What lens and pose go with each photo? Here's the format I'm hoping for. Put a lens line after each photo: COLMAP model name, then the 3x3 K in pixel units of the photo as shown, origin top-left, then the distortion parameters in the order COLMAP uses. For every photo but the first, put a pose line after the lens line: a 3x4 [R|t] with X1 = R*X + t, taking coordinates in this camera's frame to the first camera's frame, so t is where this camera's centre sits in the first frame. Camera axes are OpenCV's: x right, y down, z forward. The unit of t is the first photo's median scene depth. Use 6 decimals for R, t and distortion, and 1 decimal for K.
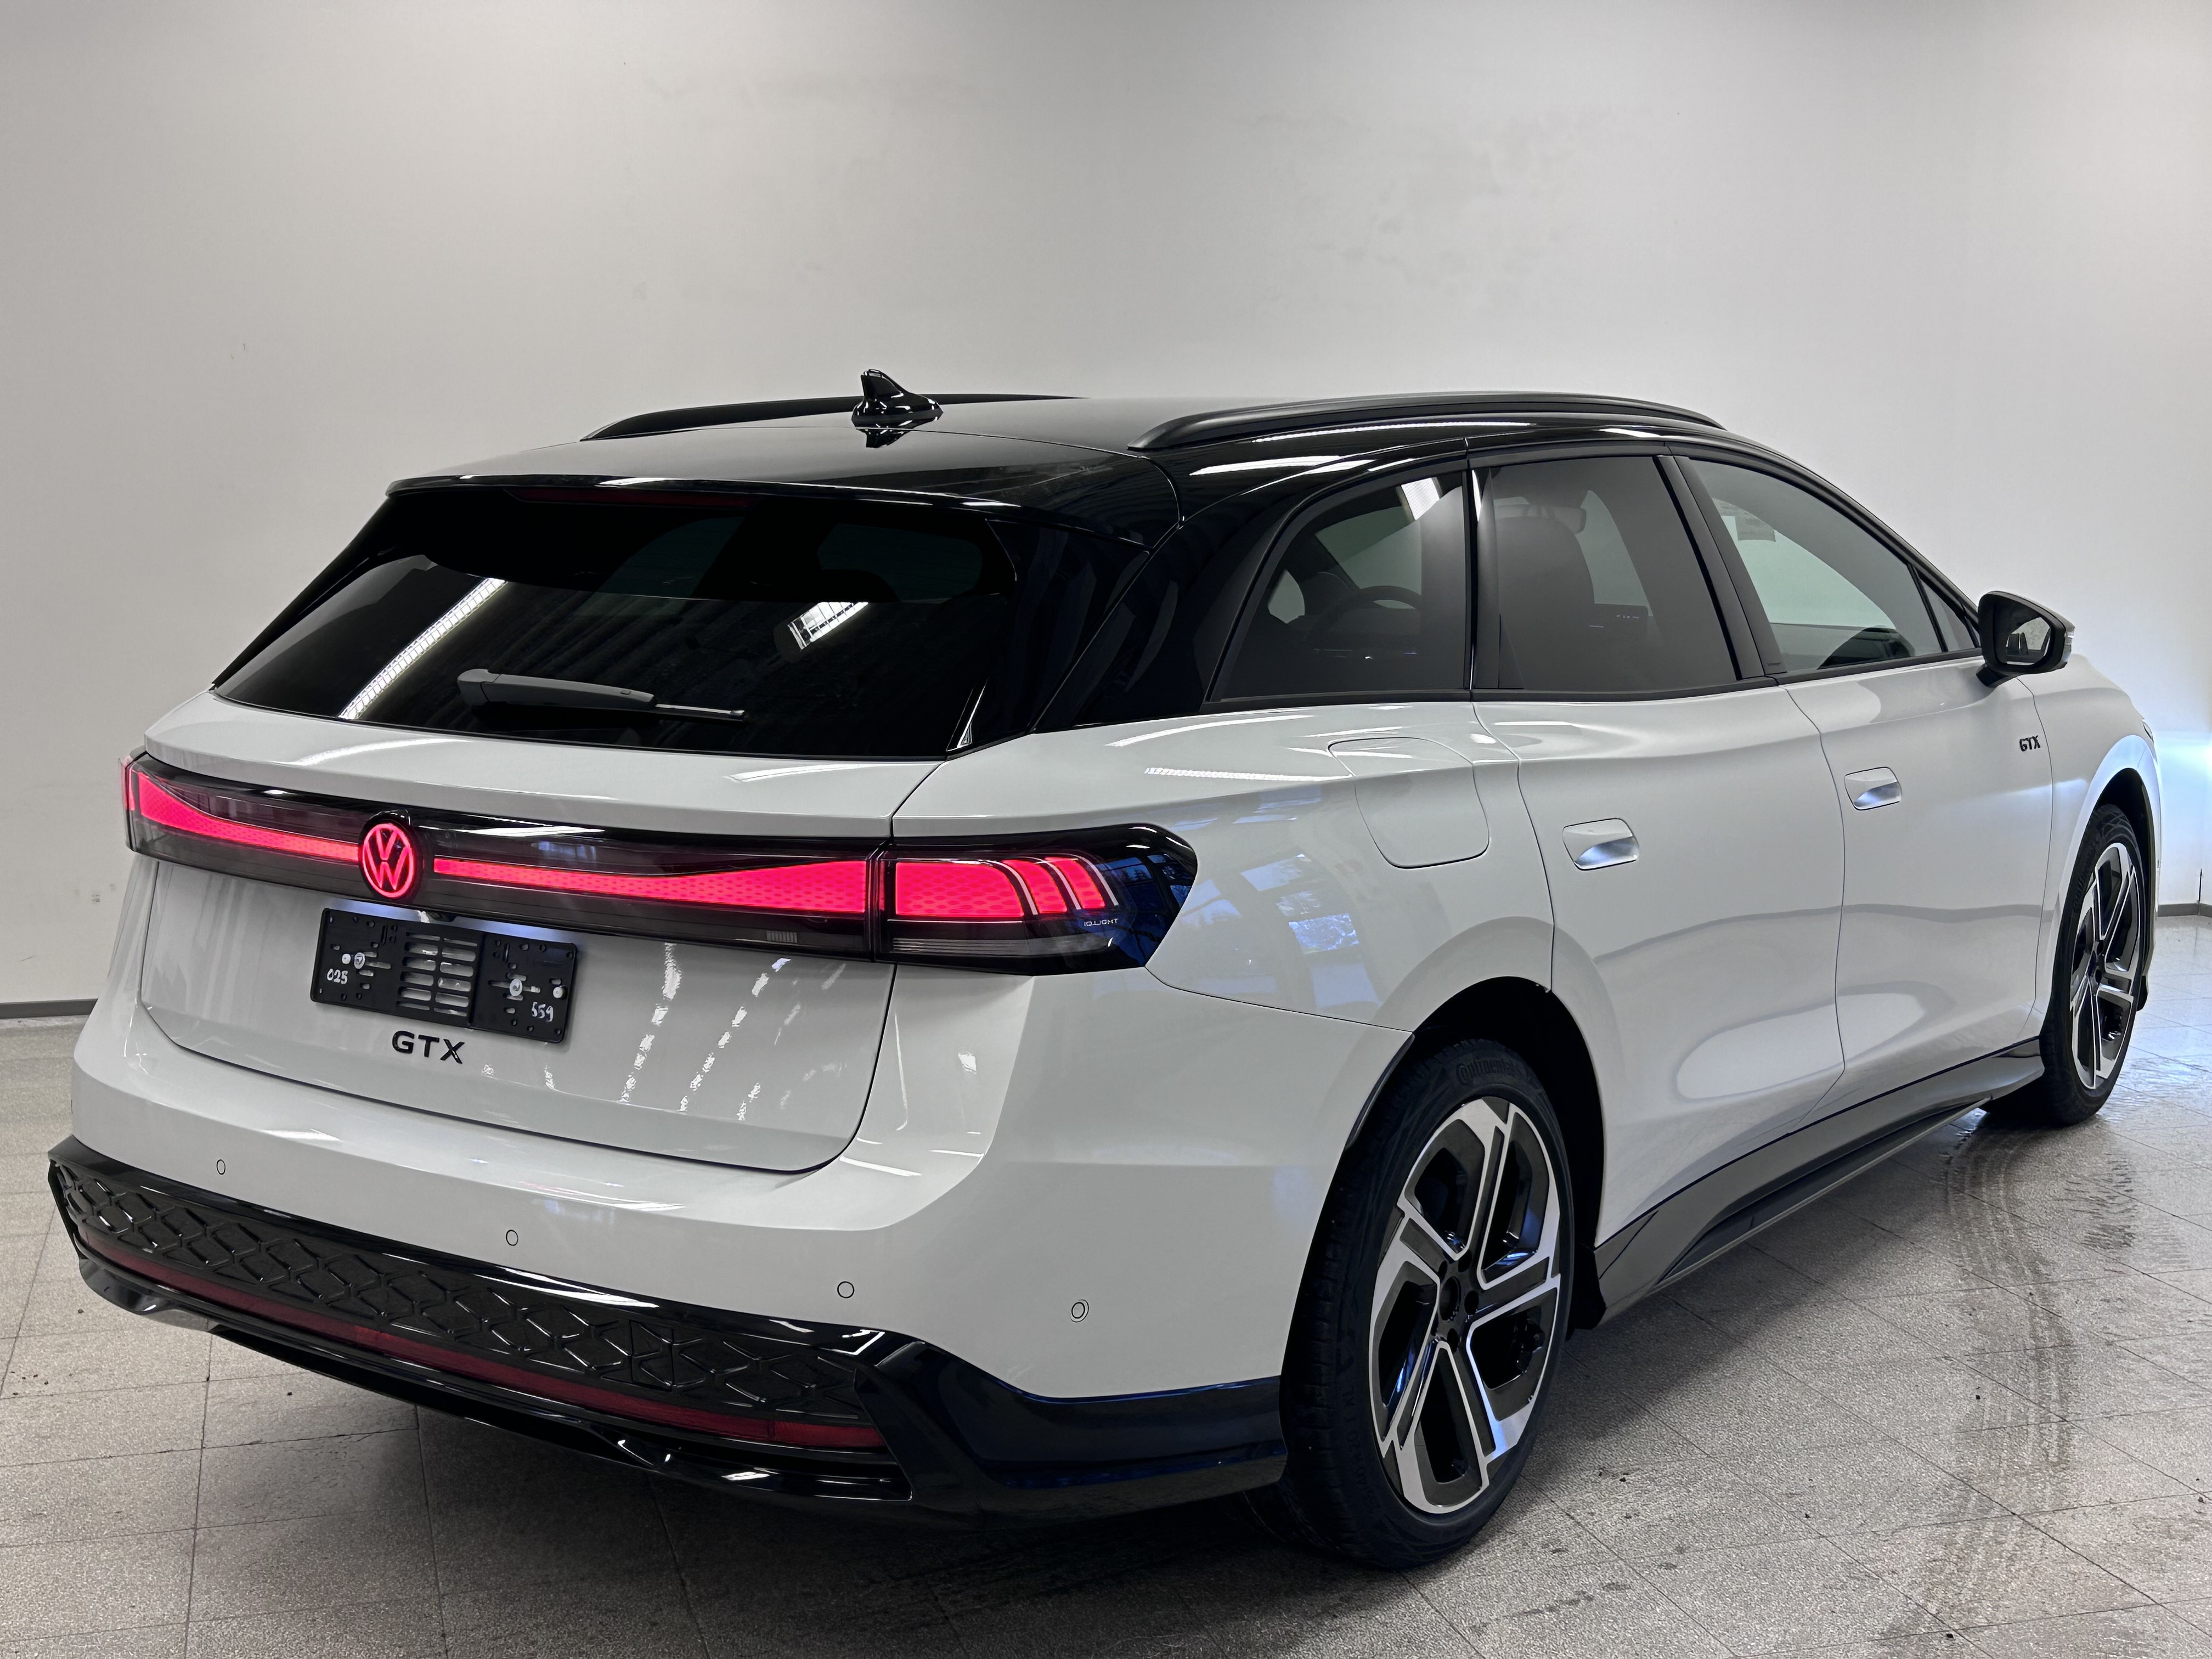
lens RADIAL K [[2697.0, 0, 1108.6], [0, 2697.0, 807.8], [0, 0, 1]] dist [0.039161, 0.000000]
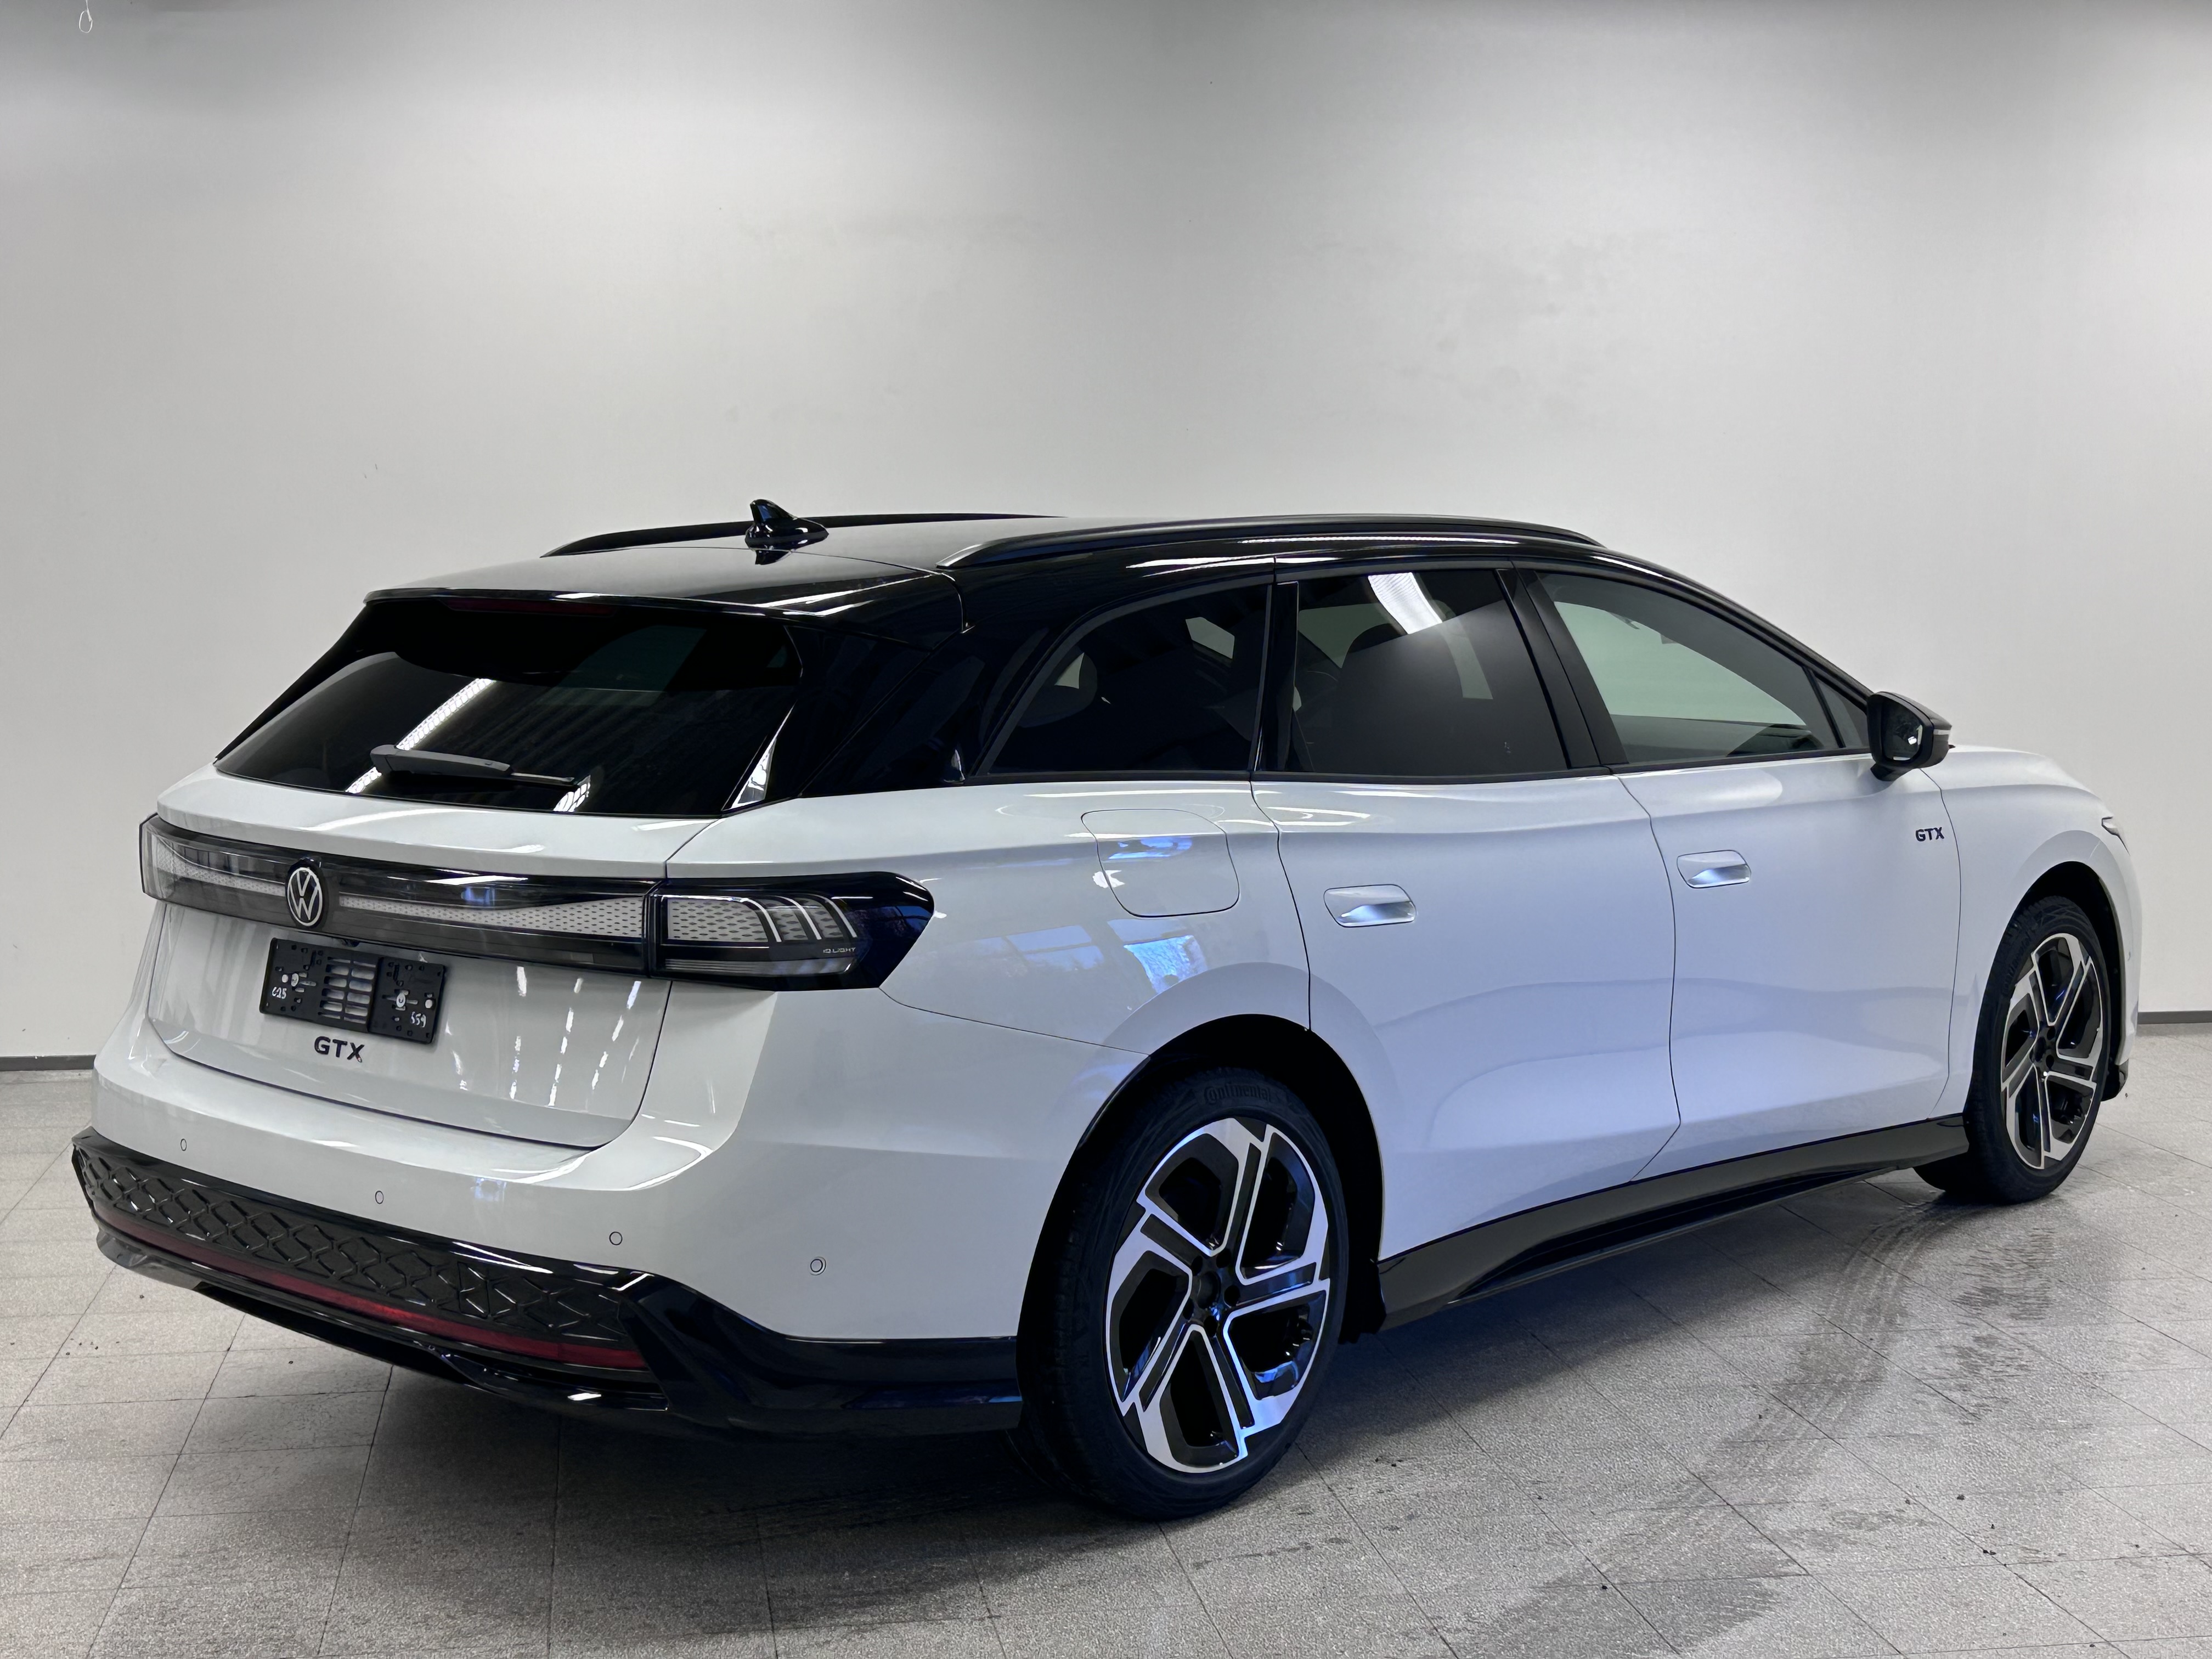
lens RADIAL K [[2849.5, 0, 1102.9], [0, 2849.5, 843.3], [0, 0, 1]] dist [0.075900, 0.000000]
pose [[0.992196, 0.009914, -0.124294, 0.224869], [-0.013547, 0.999504, -0.028419, 0.023393], [0.123951, 0.029881, 0.991838, -0.227425]]
